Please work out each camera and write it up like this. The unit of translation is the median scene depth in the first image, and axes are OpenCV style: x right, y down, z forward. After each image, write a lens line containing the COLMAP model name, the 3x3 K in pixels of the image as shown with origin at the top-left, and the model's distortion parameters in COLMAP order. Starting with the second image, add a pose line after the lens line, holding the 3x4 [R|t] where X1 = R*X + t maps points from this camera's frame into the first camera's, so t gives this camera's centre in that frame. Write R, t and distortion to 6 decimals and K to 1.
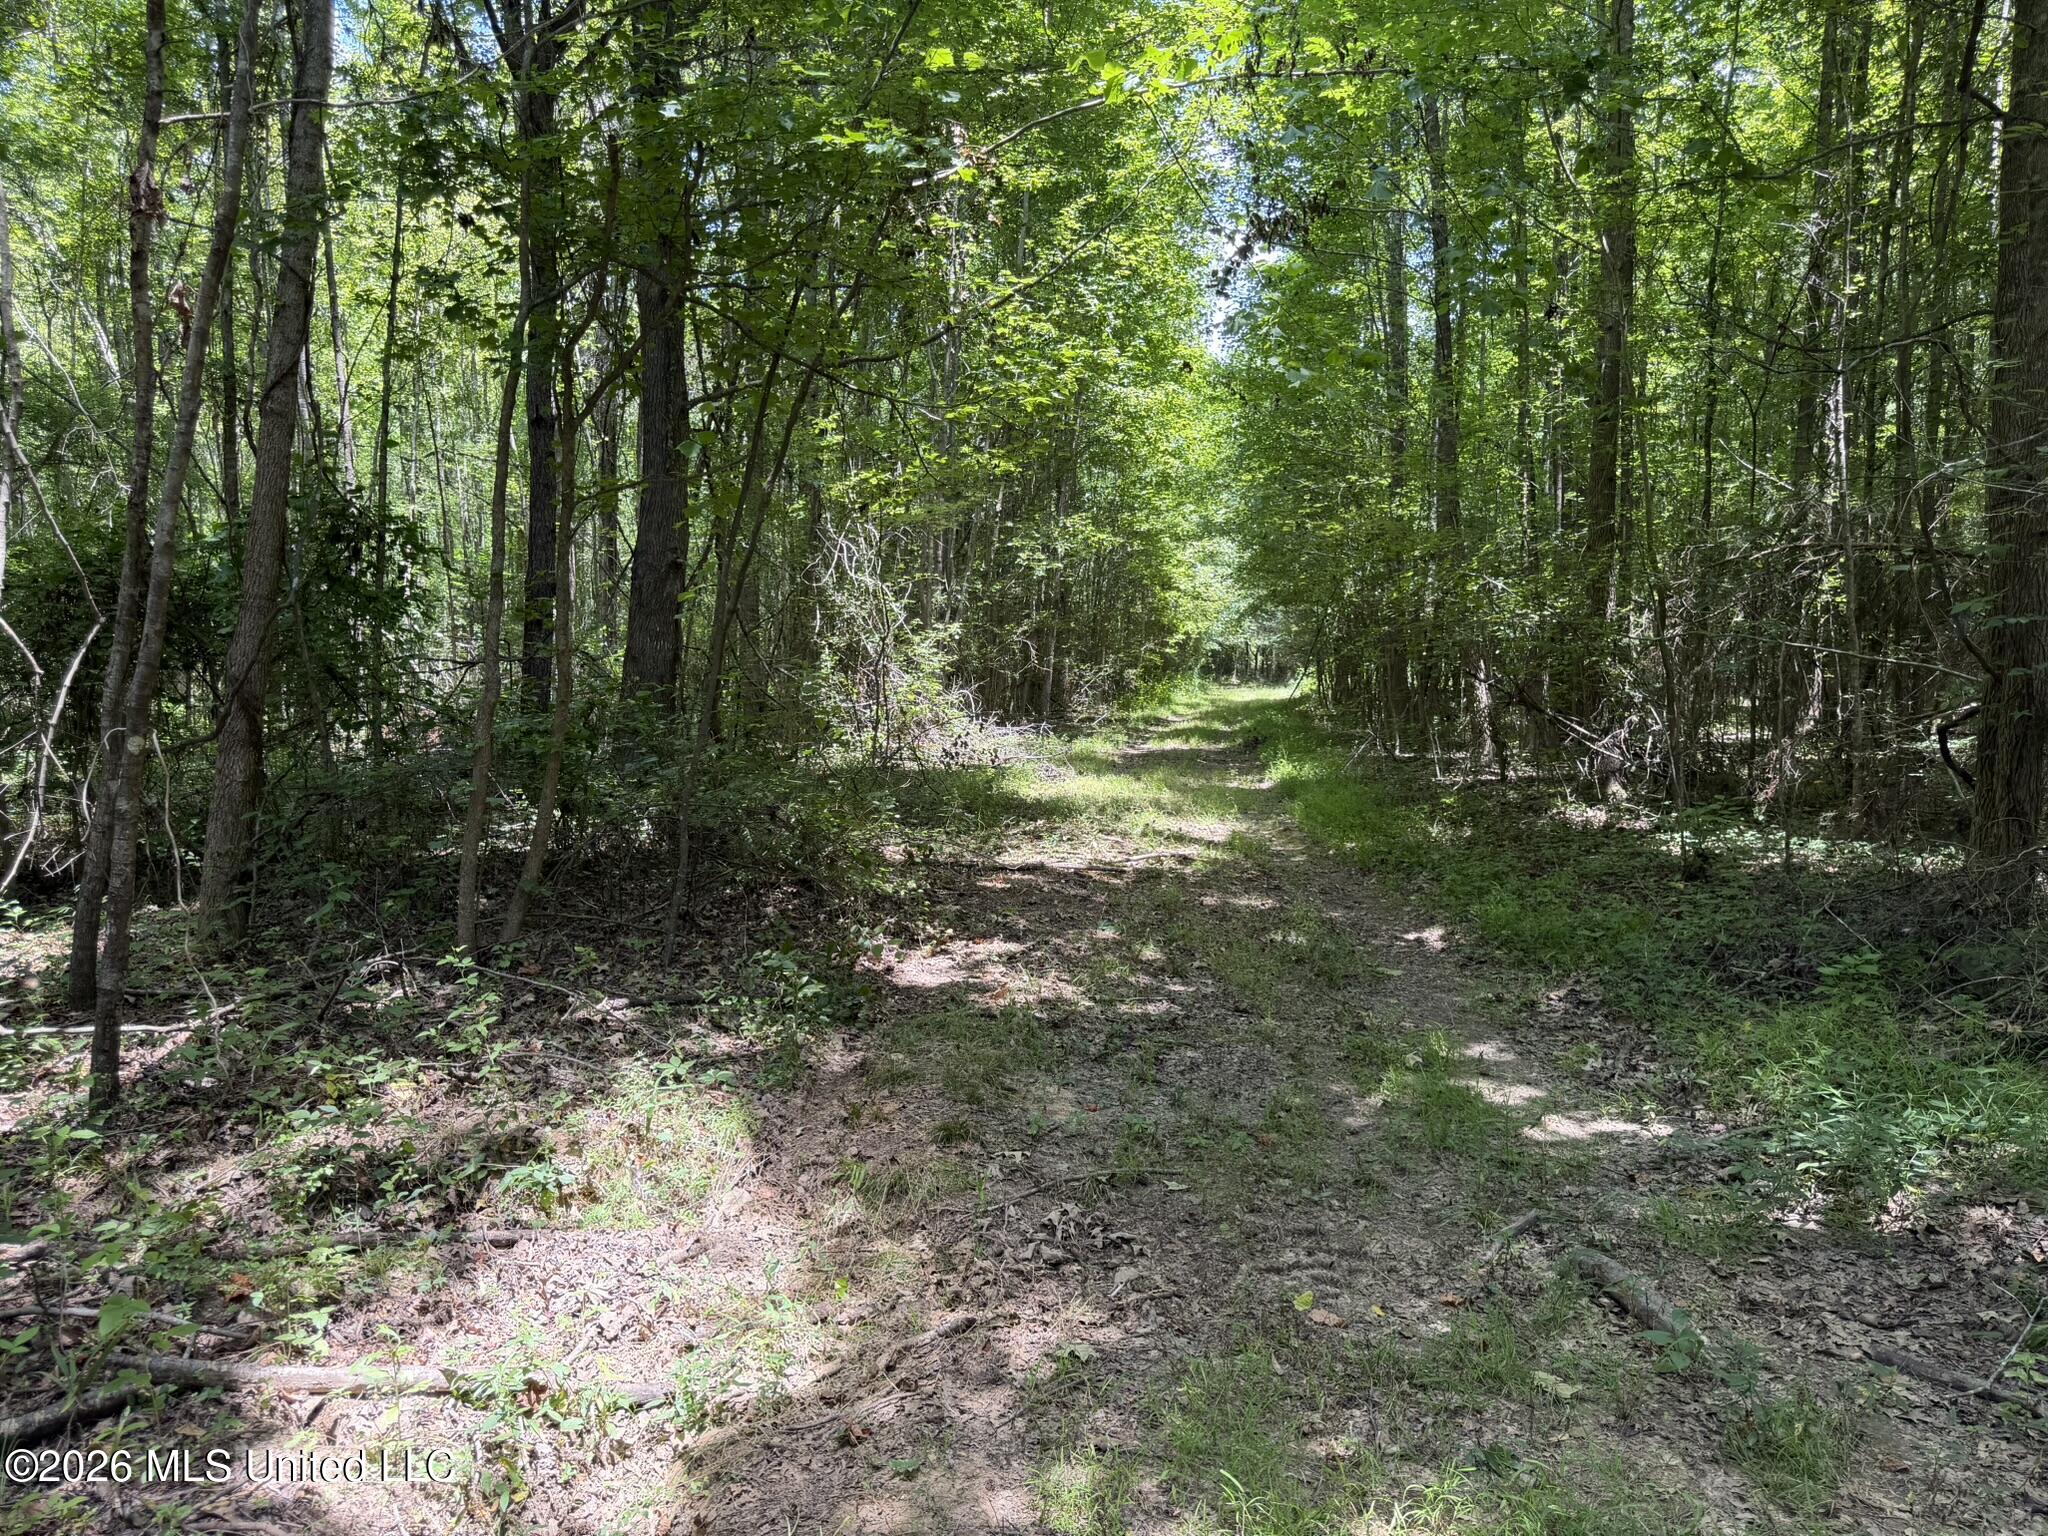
lens RADIAL K [[1464.6, 0, 1024.0], [0, 1464.6, 768.0], [0, 0, 1]] dist [-0.004168, -0.000697]
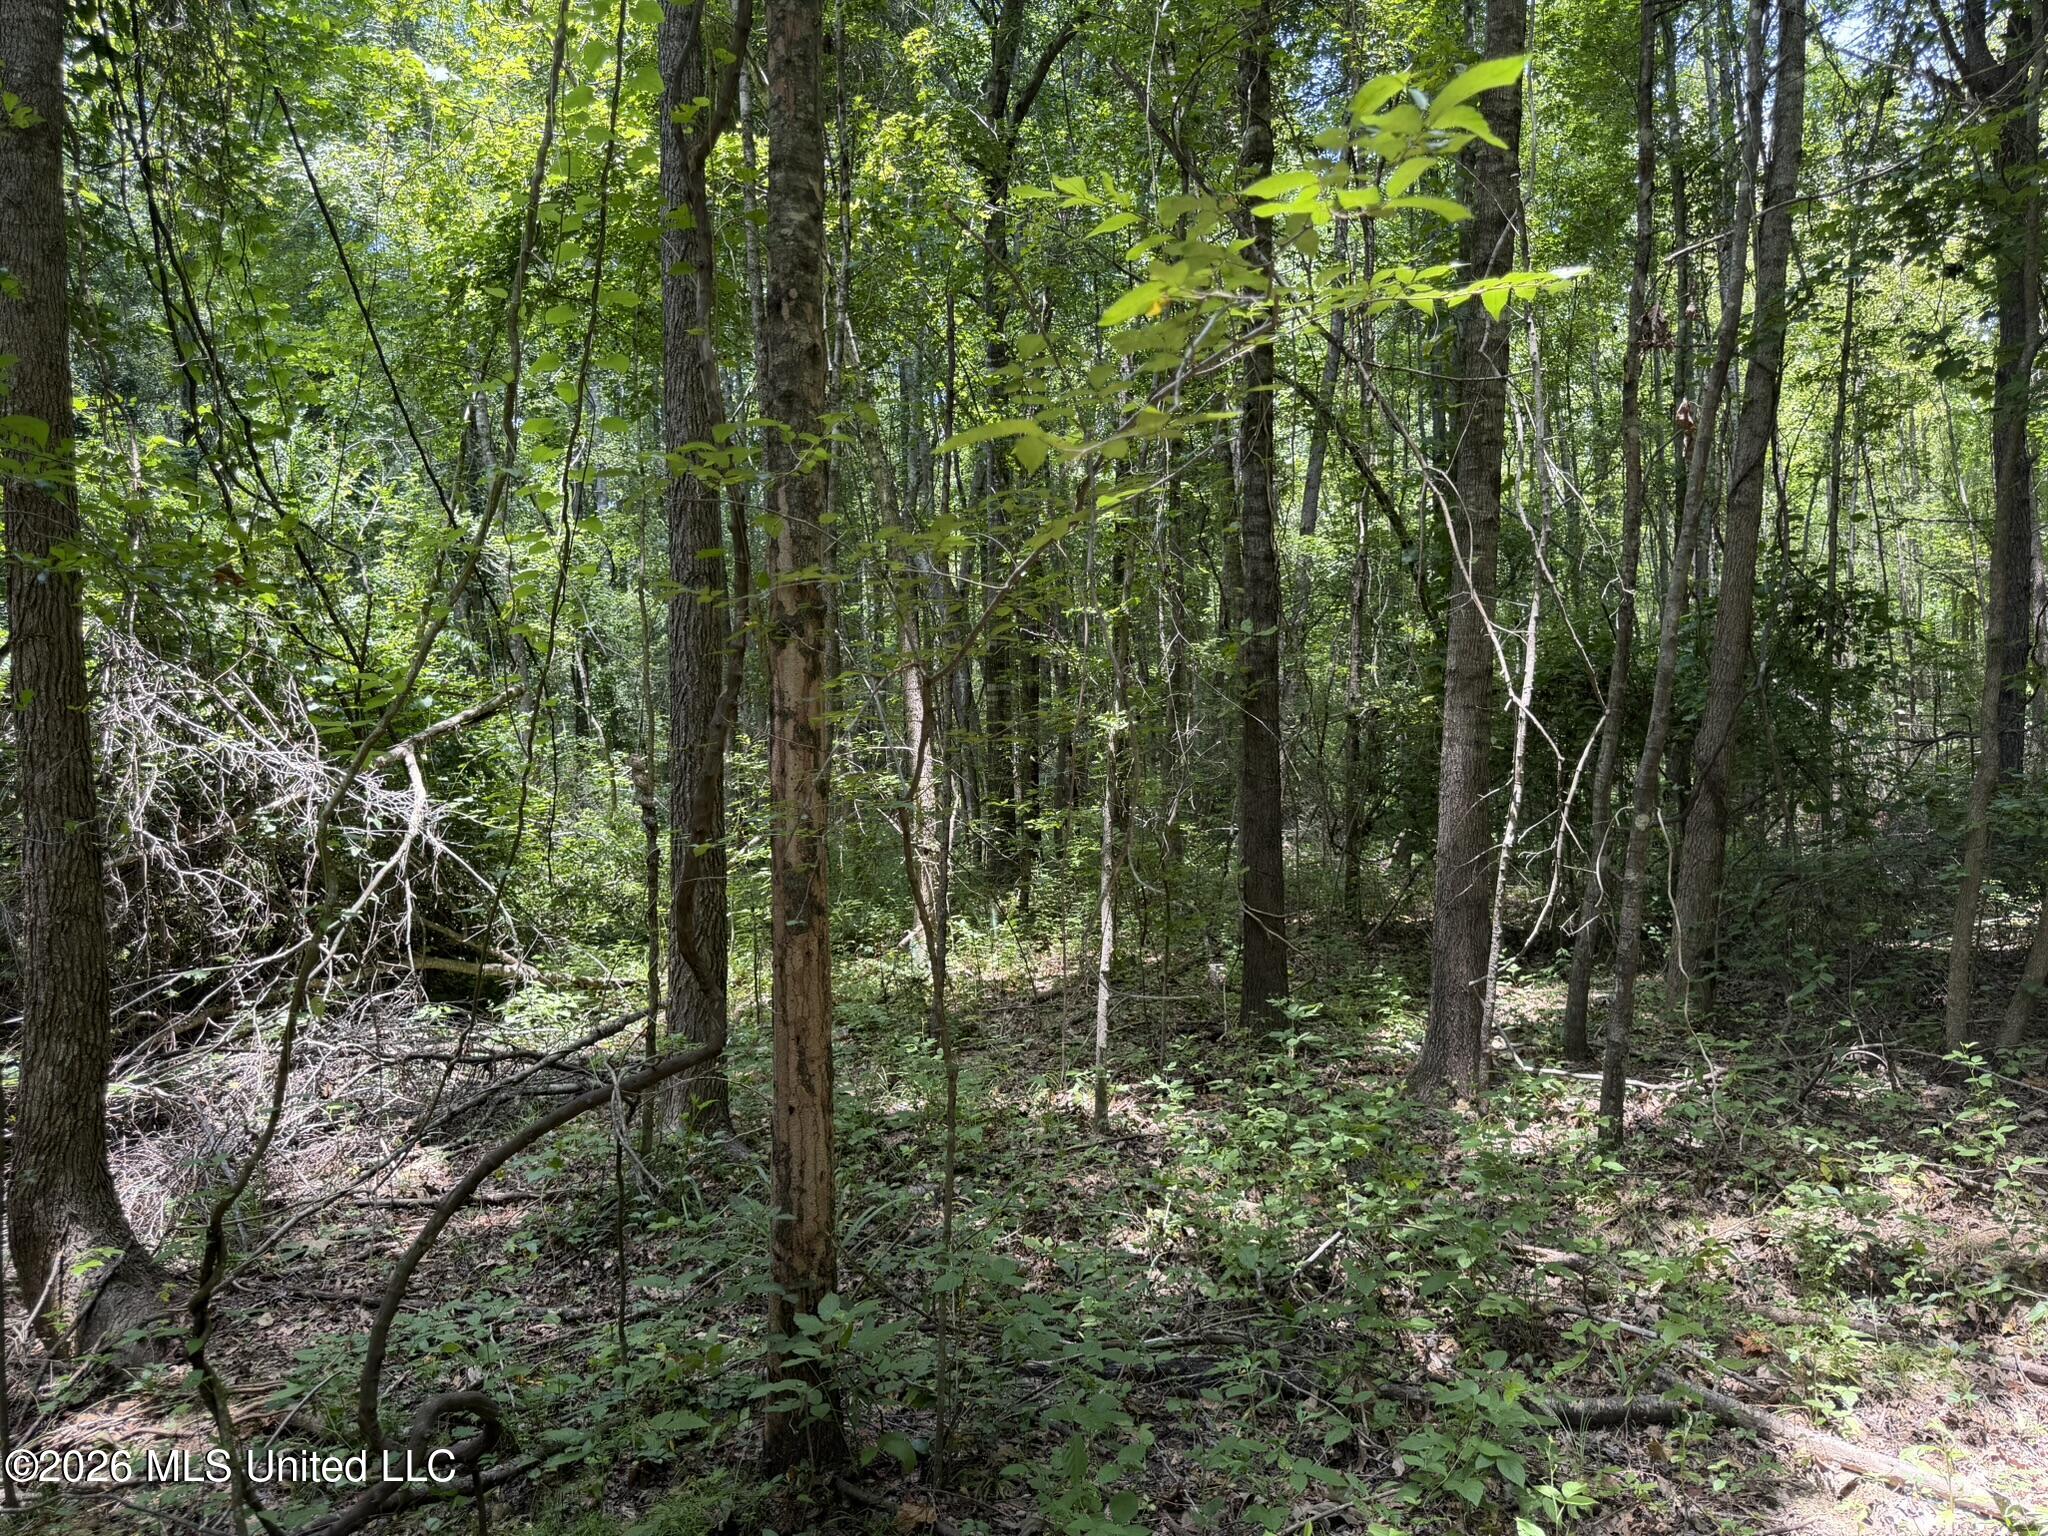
lens RADIAL K [[1464.6, 0, 1024.0], [0, 1464.6, 768.0], [0, 0, 1]] dist [-0.004168, -0.000697]
pose [[0.616436, -0.021631, -0.787108, -0.024904], [-0.024420, 0.998617, -0.046569, 0.006750], [0.787026, 0.047929, 0.615055, -0.053821]]
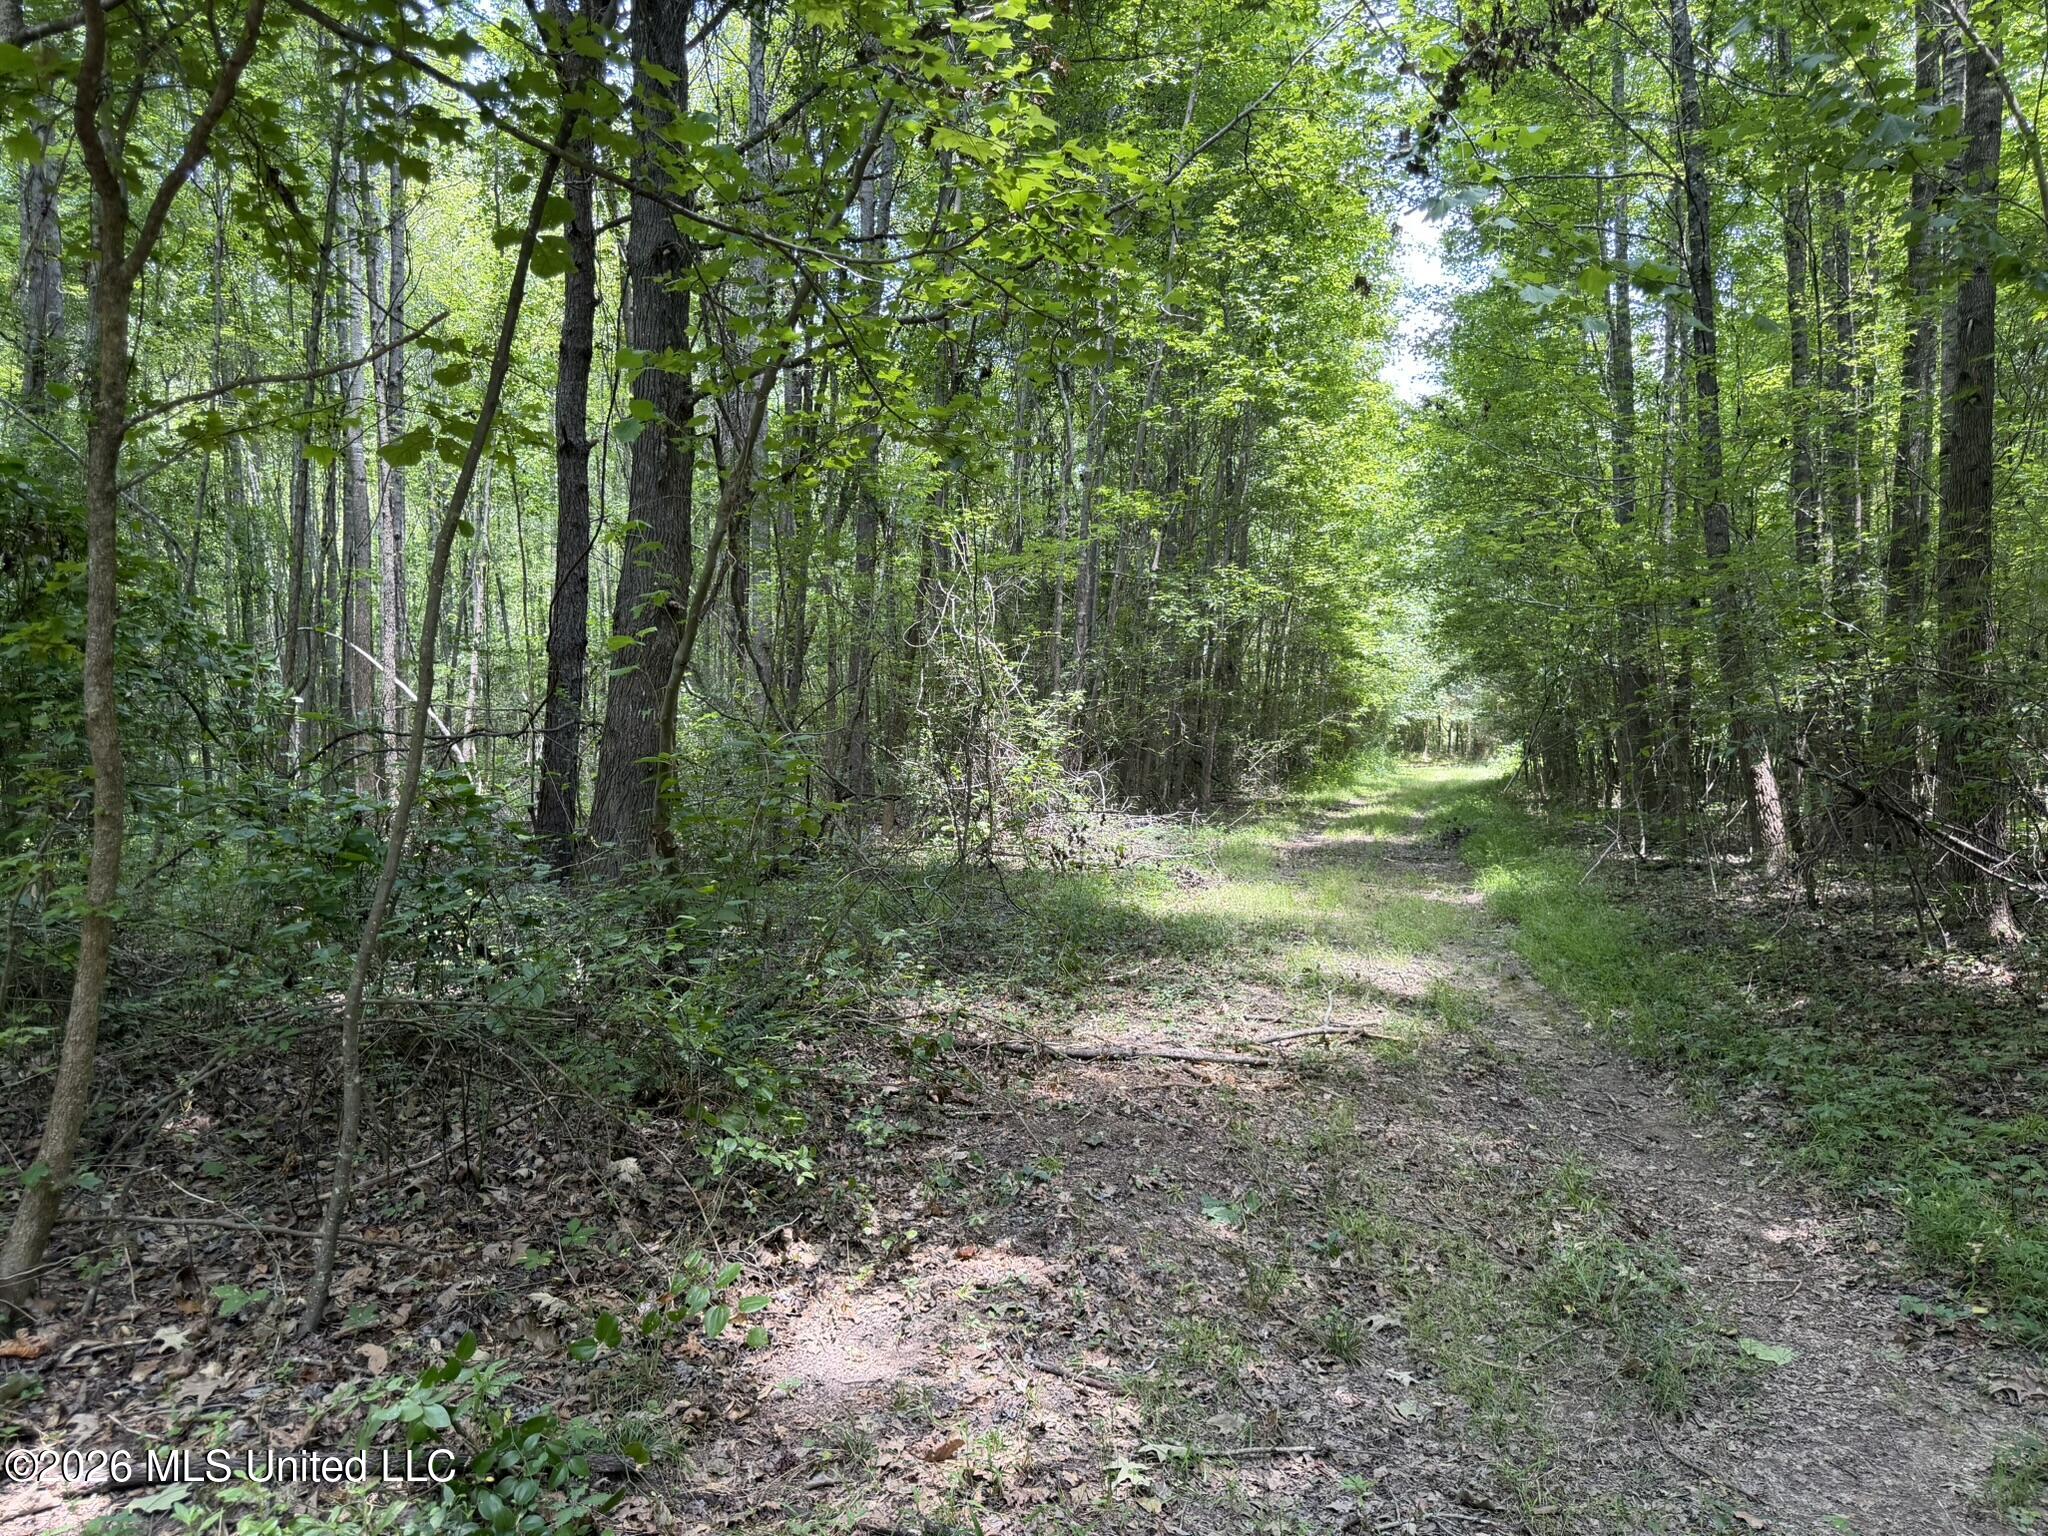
lens RADIAL K [[1424.7, 0, 1019.8], [0, 1424.7, 715.9], [0, 0, 1]] dist [0.064580, -0.000740]
pose [[0.991221, 0.004374, -0.132146, 0.022326], [-0.015682, 0.996287, -0.084653, -0.013859], [0.131285, 0.085982, 0.987609, 0.175640]]
